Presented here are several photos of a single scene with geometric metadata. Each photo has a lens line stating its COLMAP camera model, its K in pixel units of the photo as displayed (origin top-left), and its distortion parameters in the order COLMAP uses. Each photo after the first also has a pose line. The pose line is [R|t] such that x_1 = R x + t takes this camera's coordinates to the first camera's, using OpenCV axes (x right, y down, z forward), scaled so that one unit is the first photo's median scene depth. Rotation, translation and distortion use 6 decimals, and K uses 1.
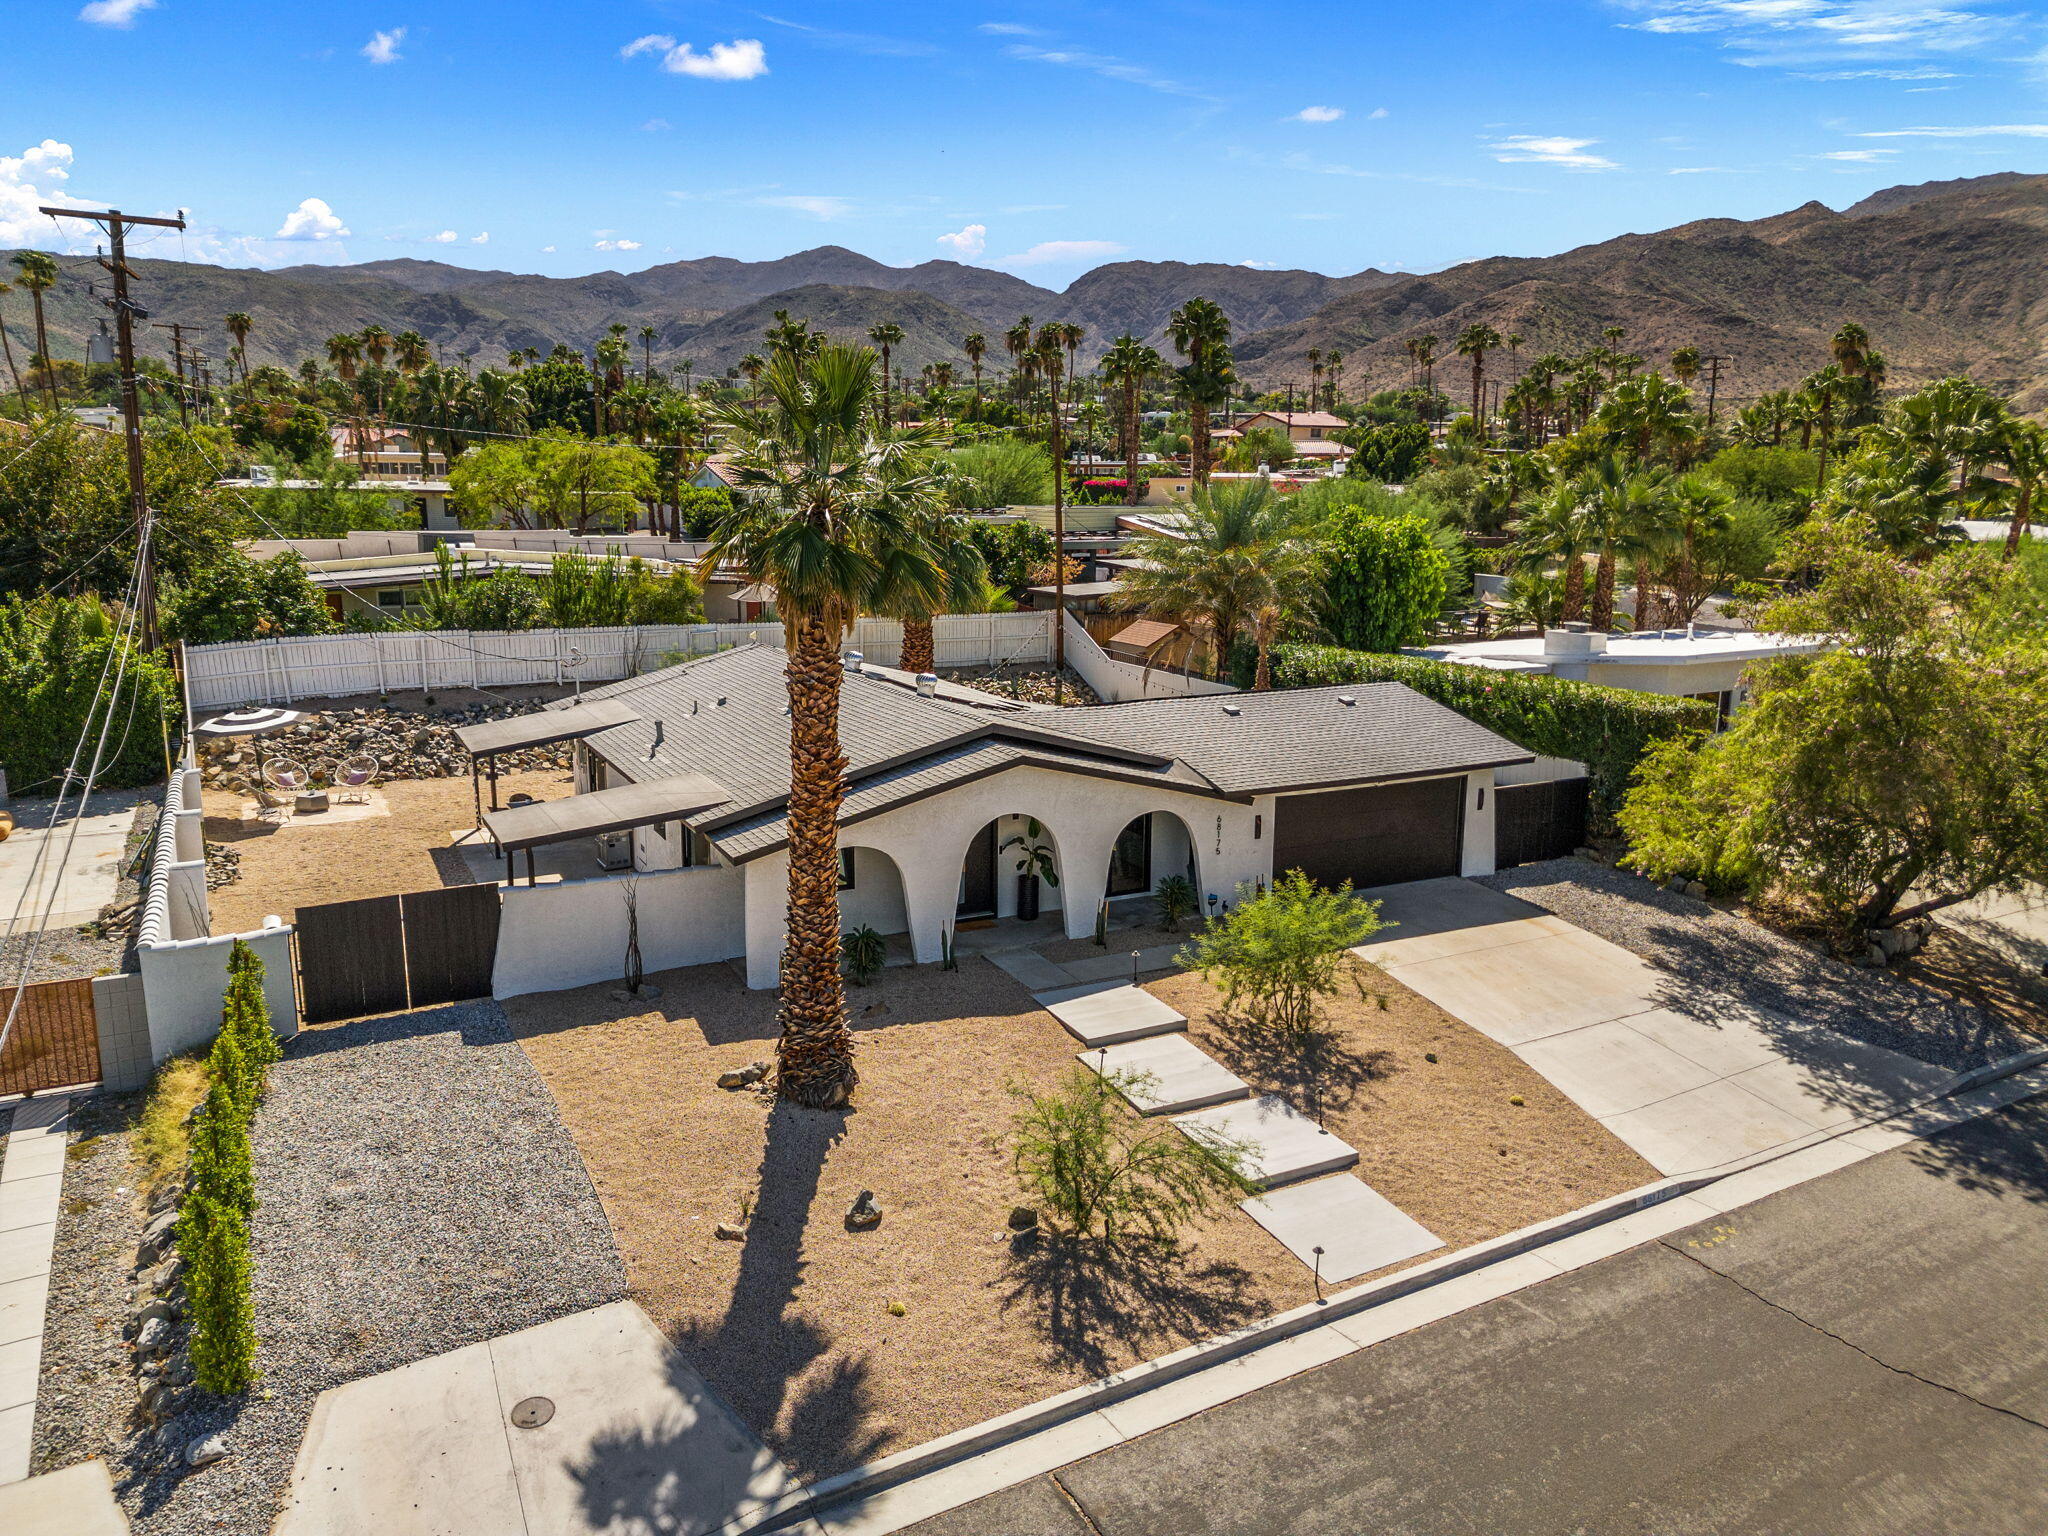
lens RADIAL K [[1432.3, 0, 1007.8], [0, 1432.3, 767.7], [0, 0, 1]] dist [0.066402, -0.070498]
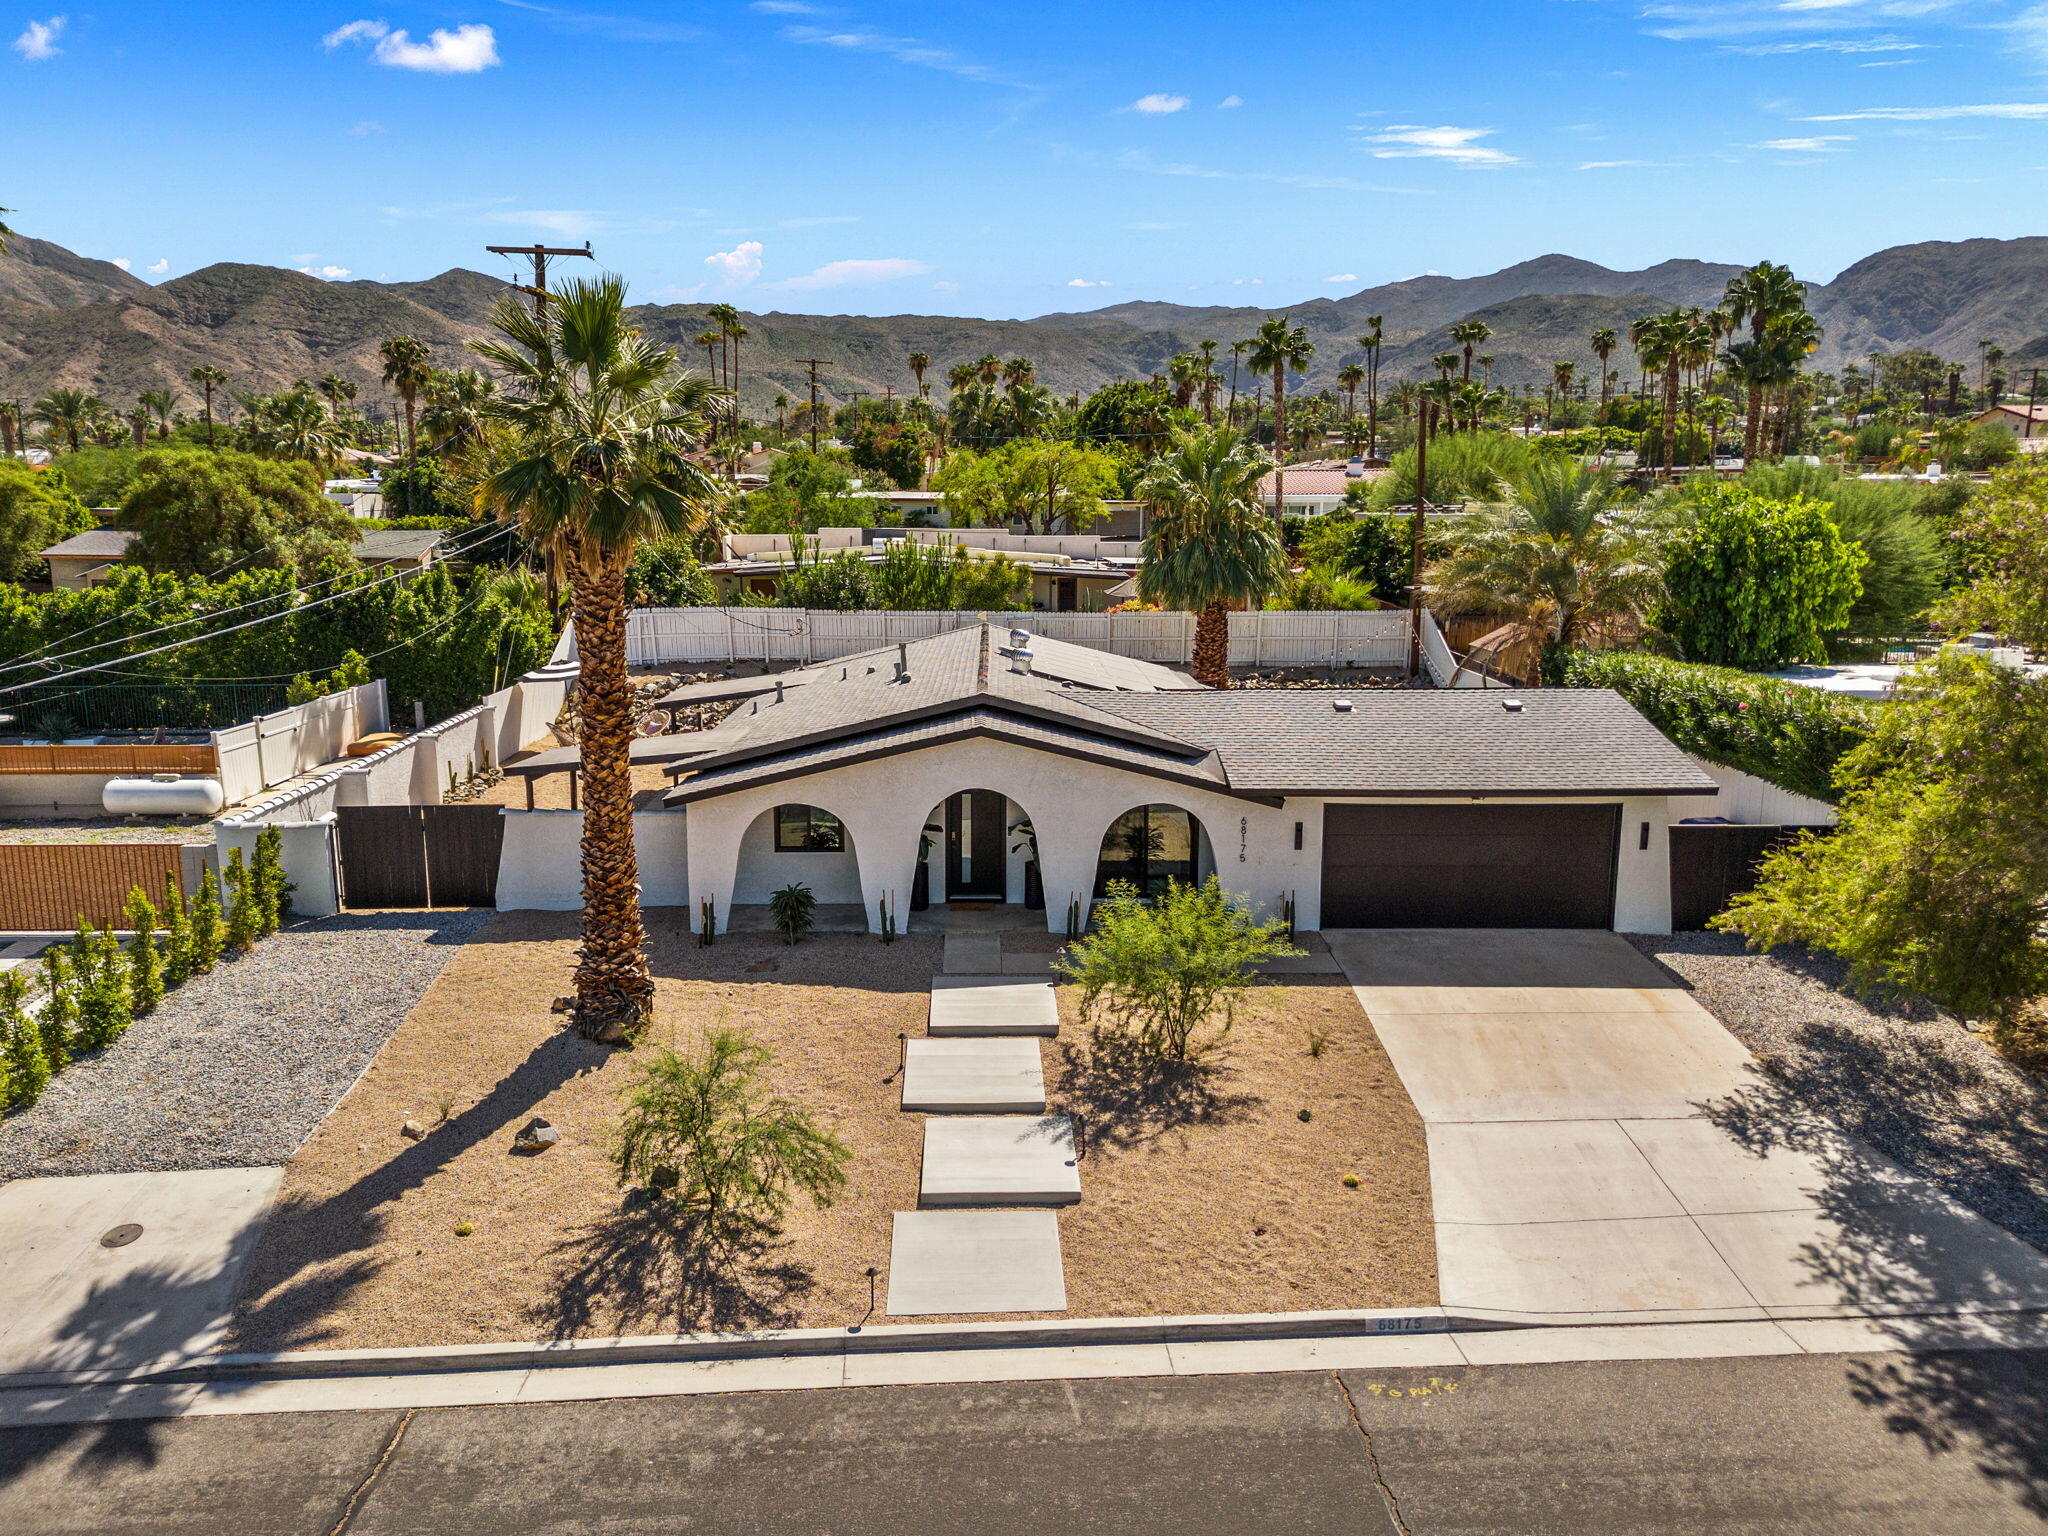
lens RADIAL K [[1432.3, 0, 1007.8], [0, 1432.3, 767.7], [0, 0, 1]] dist [0.066402, -0.070498]
pose [[0.895895, 0.078402, -0.437293, 0.474250], [-0.084809, 0.996385, 0.004890, 0.013419], [0.436096, 0.032705, 0.899306, 0.175512]]
